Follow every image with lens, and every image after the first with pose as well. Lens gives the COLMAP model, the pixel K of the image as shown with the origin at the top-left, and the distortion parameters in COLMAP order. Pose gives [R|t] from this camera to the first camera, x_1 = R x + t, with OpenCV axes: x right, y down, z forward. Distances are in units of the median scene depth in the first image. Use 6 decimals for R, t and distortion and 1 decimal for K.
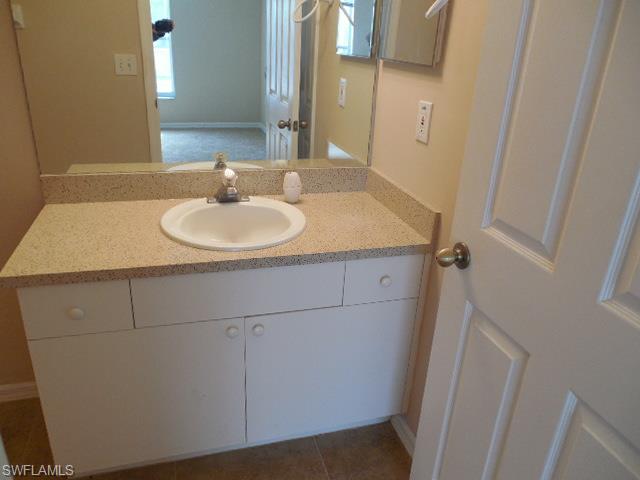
lens RADIAL K [[479.5, 0, 320.0], [0, 479.5, 240.0], [0, 0, 1]] dist [-0.002486, -0.009545]
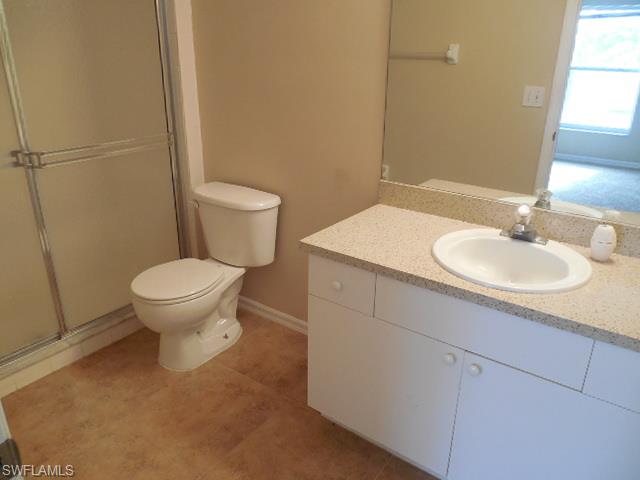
lens RADIAL K [[479.5, 0, 320.0], [0, 479.5, 240.0], [0, 0, 1]] dist [-0.002486, -0.009545]
pose [[0.603935, 0.250886, -0.756518, 0.295775], [-0.294842, 0.952158, 0.080393, -0.038511], [0.740494, 0.174501, 0.649013, 0.091742]]
